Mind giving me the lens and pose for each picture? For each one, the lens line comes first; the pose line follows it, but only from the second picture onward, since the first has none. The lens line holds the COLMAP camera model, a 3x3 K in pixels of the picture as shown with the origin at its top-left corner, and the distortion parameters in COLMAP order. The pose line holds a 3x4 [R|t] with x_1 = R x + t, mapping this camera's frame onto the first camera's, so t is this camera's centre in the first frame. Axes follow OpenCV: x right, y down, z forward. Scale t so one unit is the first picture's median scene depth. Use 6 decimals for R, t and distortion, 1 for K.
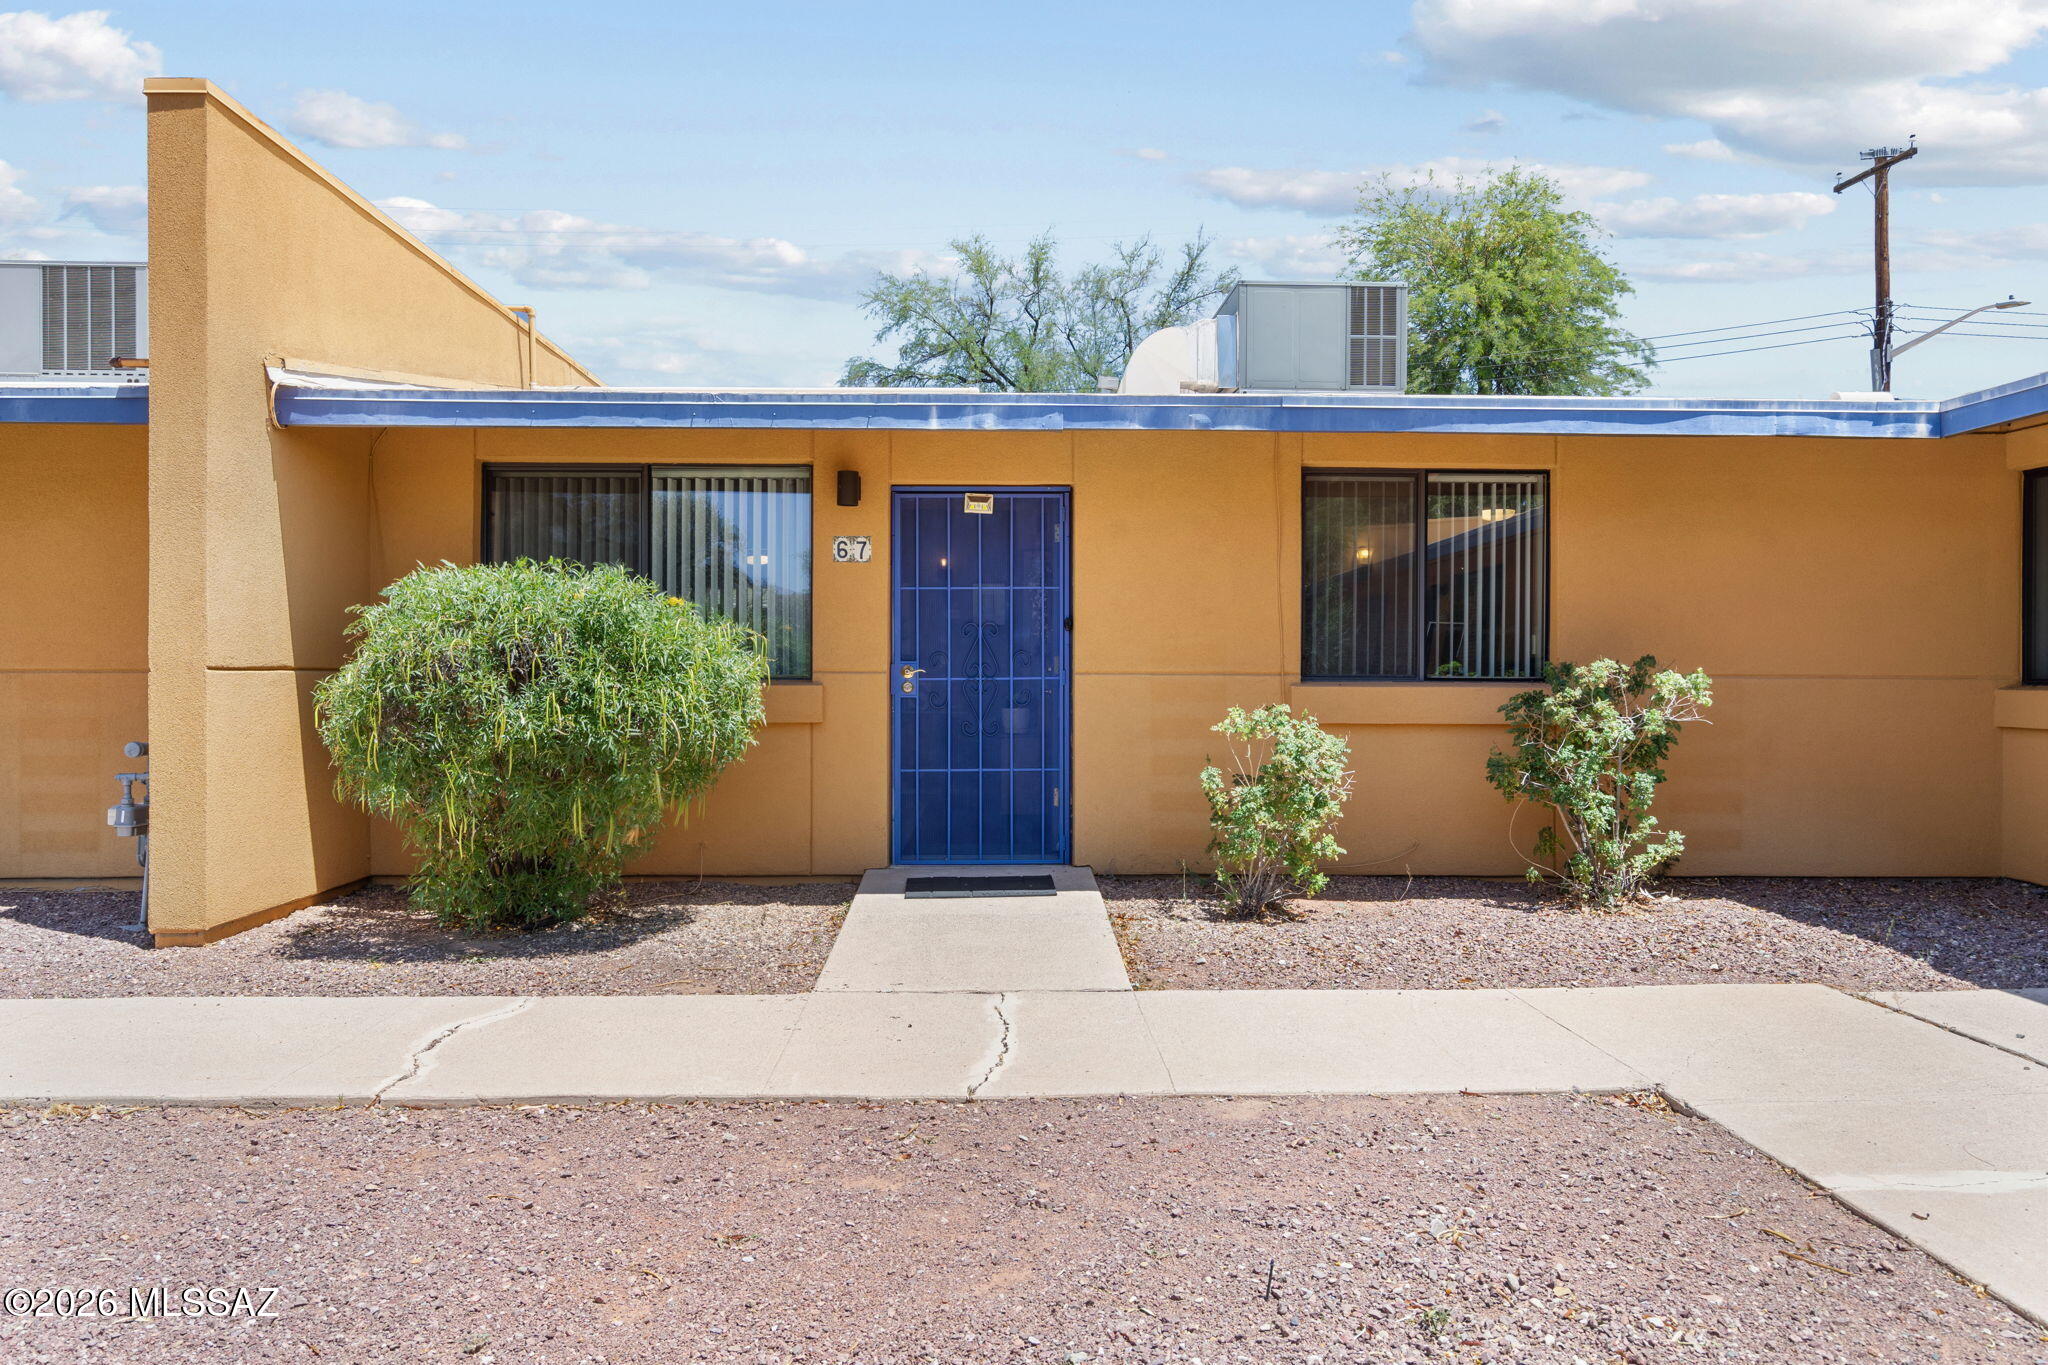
lens RADIAL K [[1444.4, 0, 1025.1], [0, 1444.4, 687.1], [0, 0, 1]] dist [0.012041, -0.006868]
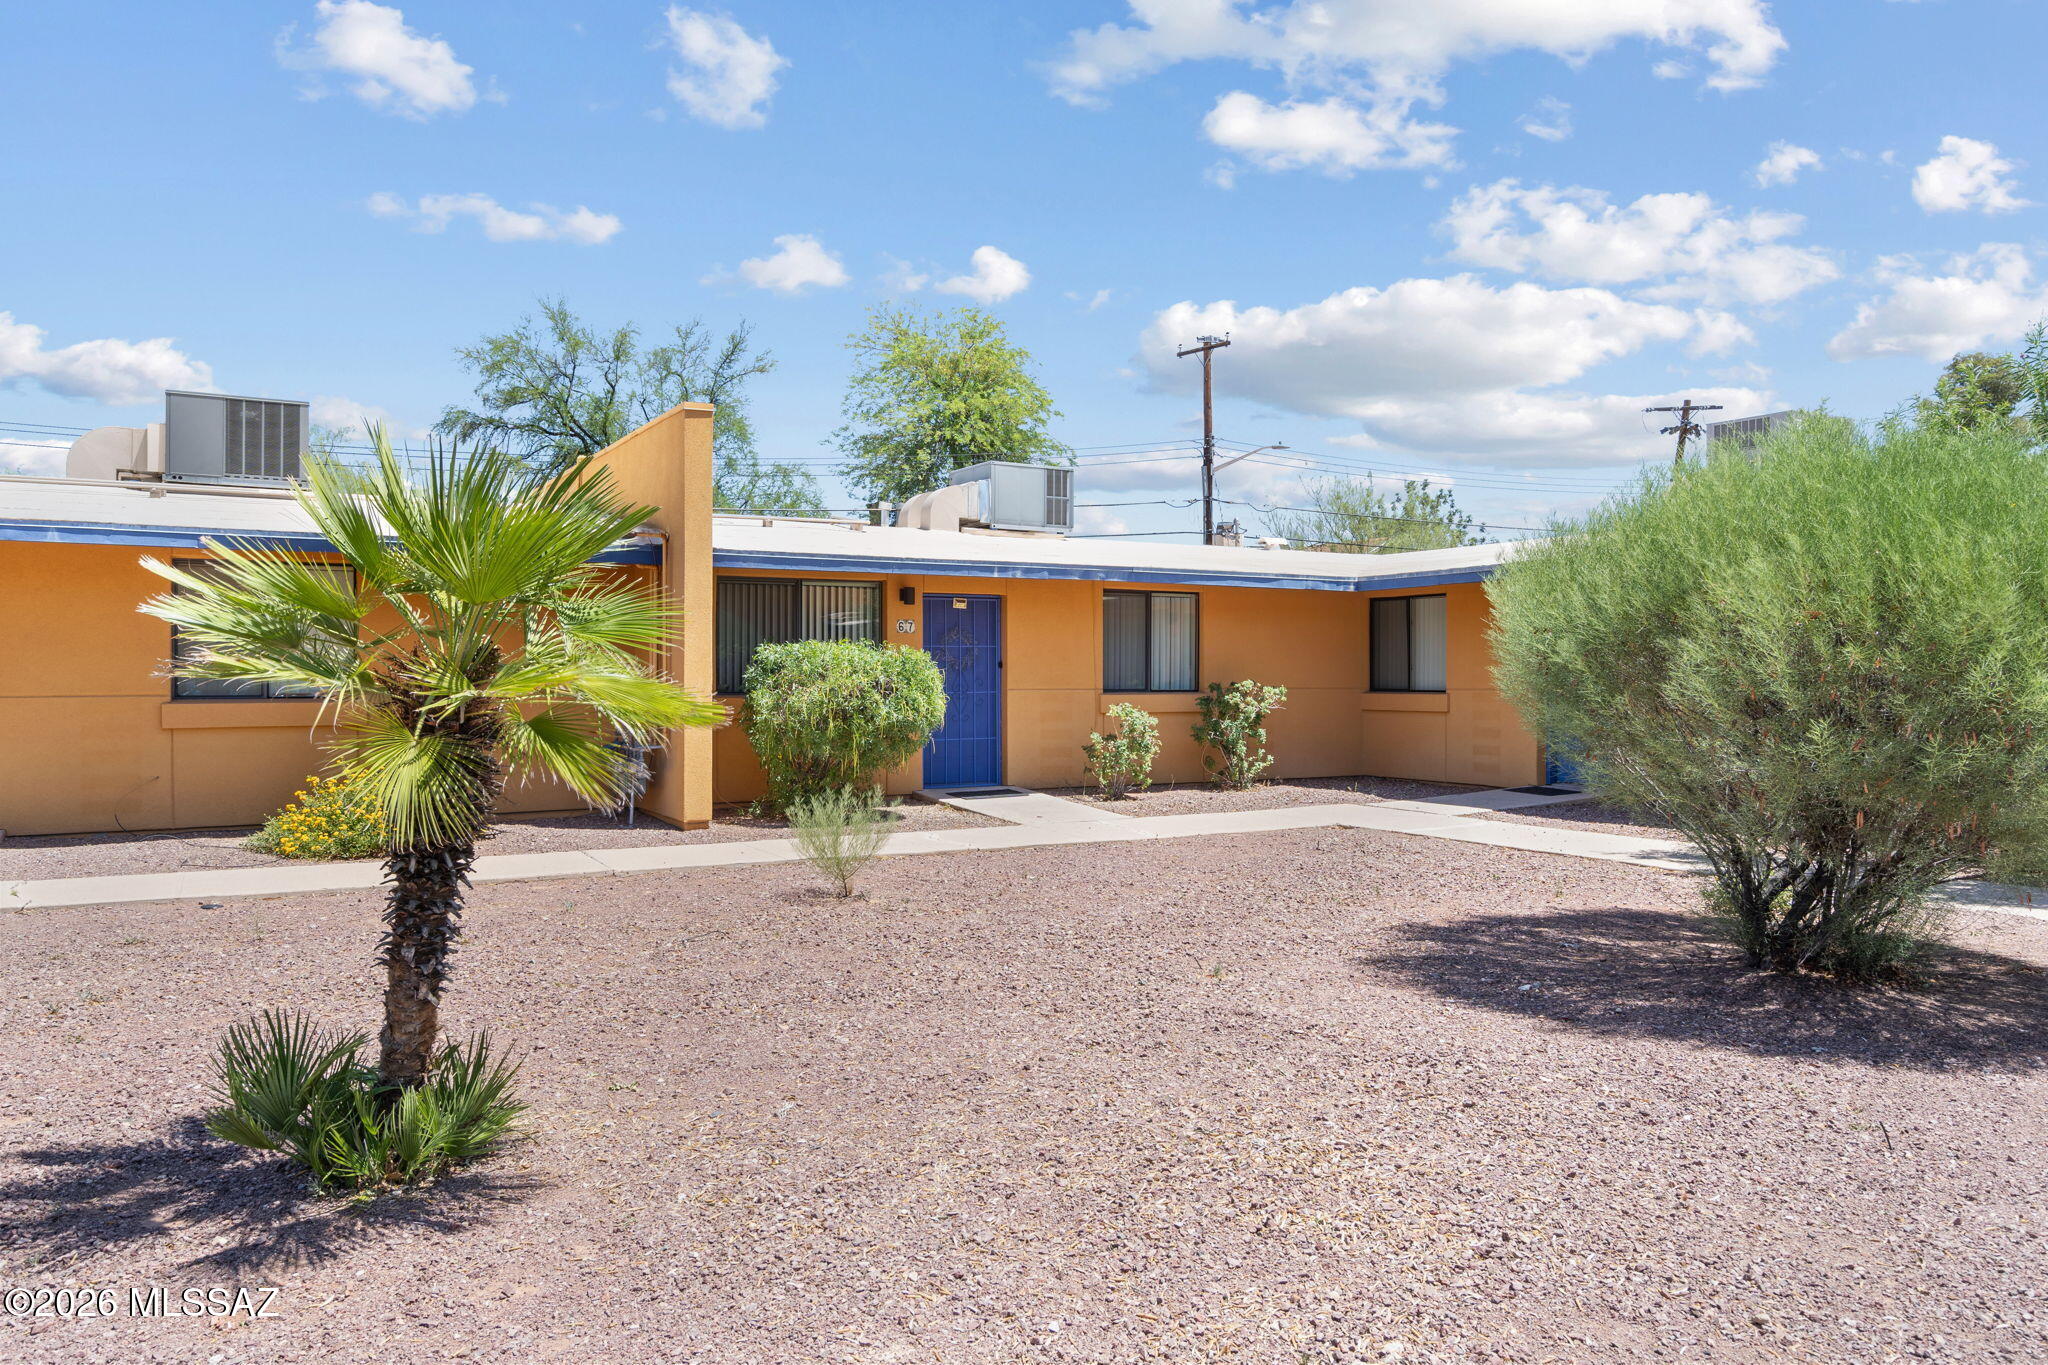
lens RADIAL K [[1438.8, 0, 1030.2], [0, 1438.8, 679.9], [0, 0, 1]] dist [0.004398, -0.000259]
pose [[0.885991, -0.004242, 0.463682, -0.878404], [0.006590, 0.999972, -0.003443, -0.015952], [-0.463655, 0.006106, 0.885995, -0.798357]]
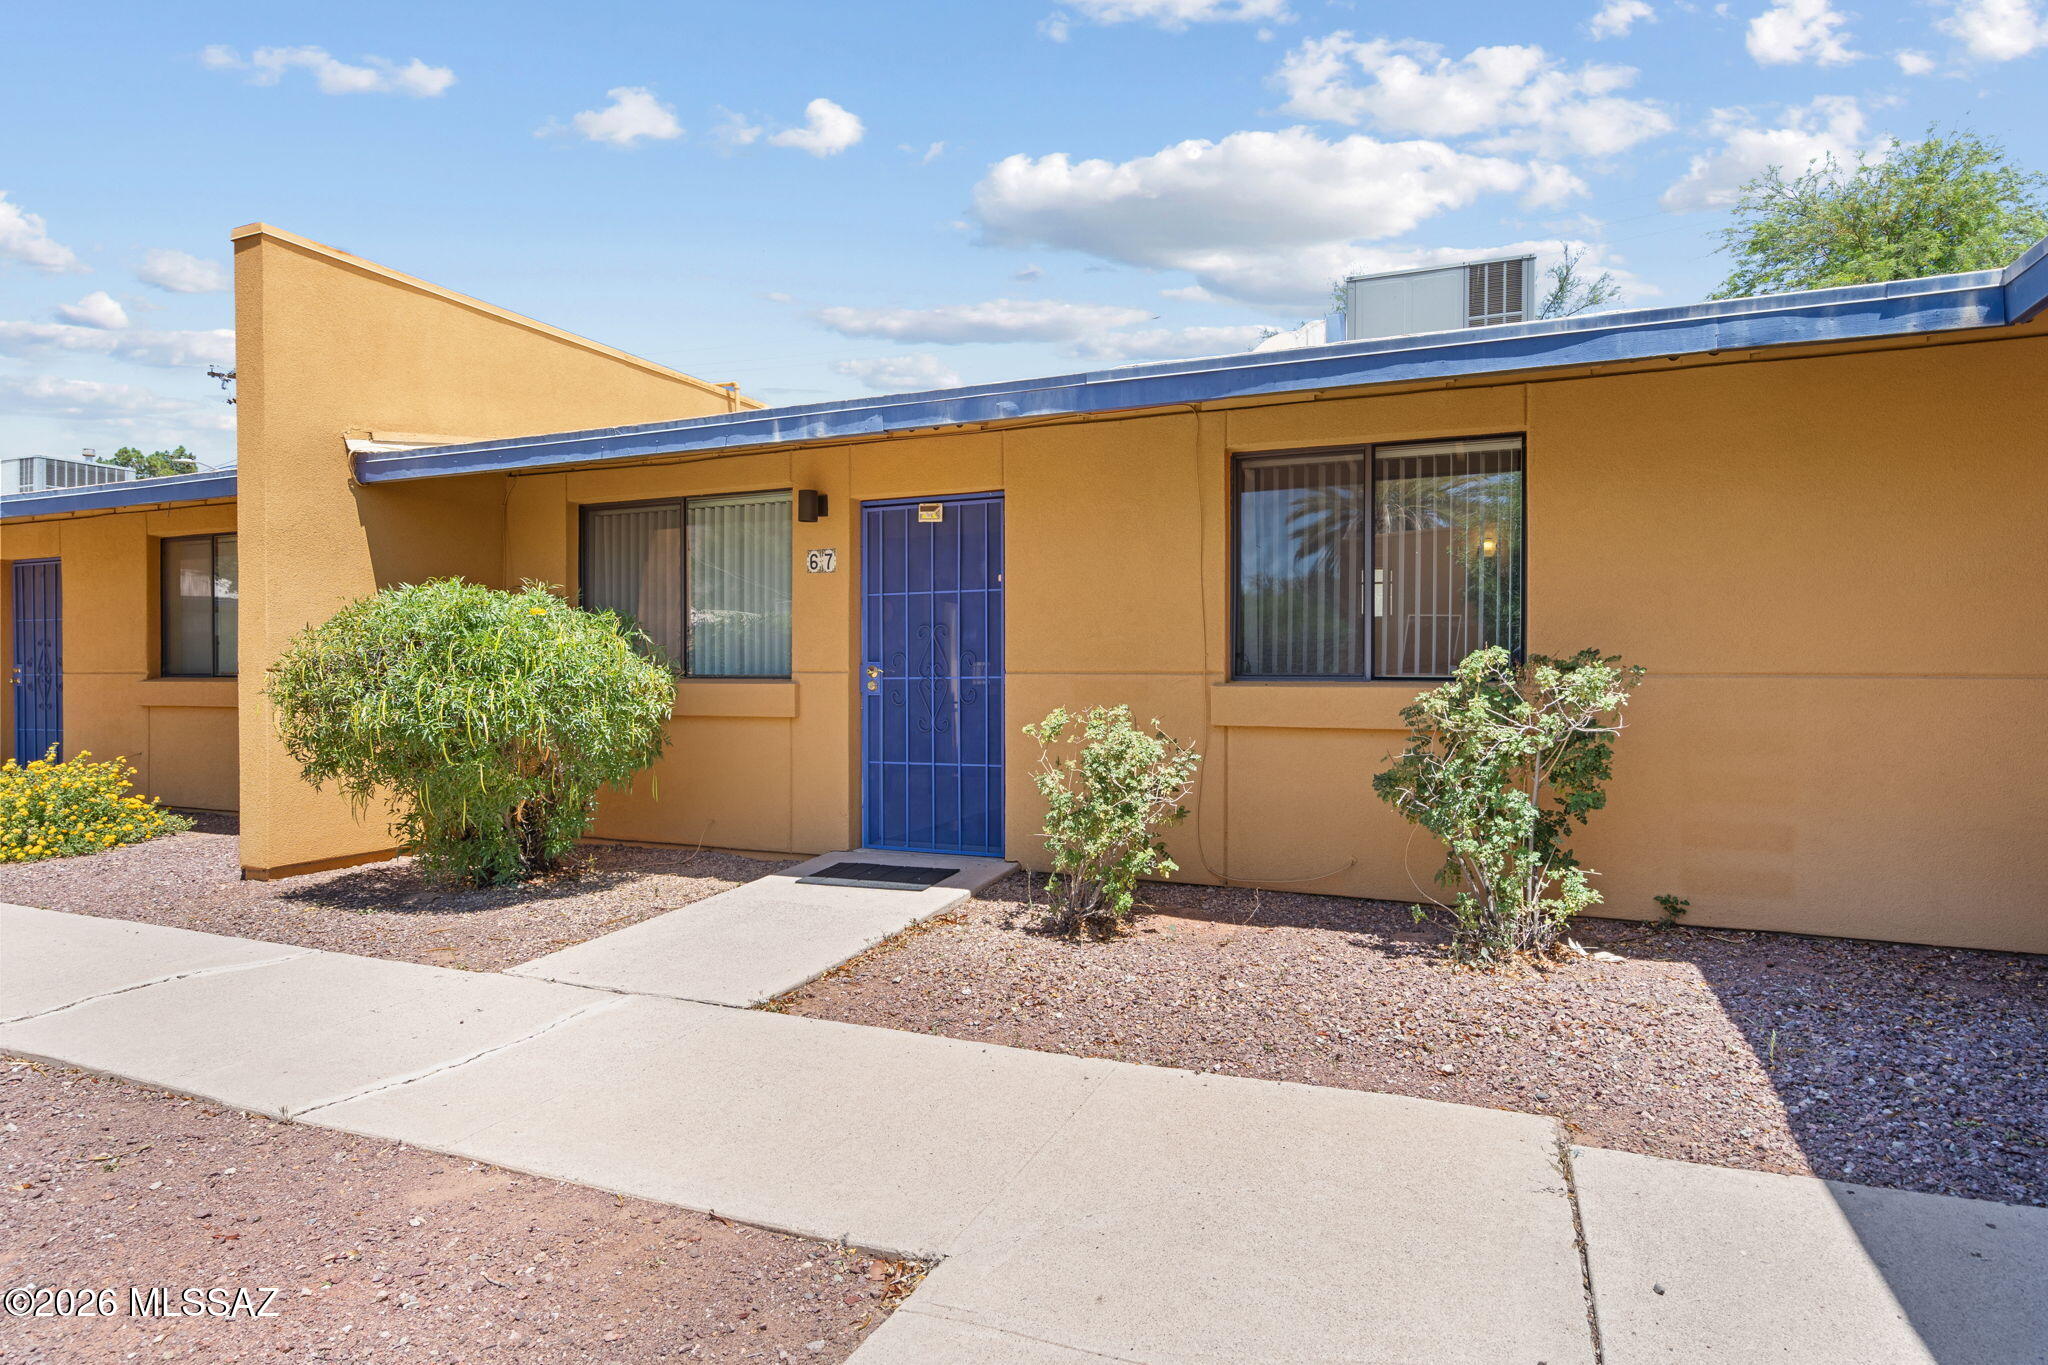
lens RADIAL K [[1123.8, 0, 1024.2], [0, 1123.8, 678.7], [0, 0, 1]] dist [0.008306, 0.001373]
pose [[0.906365, -0.000014, -0.422497, 0.389446], [-0.001893, 0.999990, -0.004094, -0.002012], [0.422492, 0.004510, 0.906355, 0.288569]]
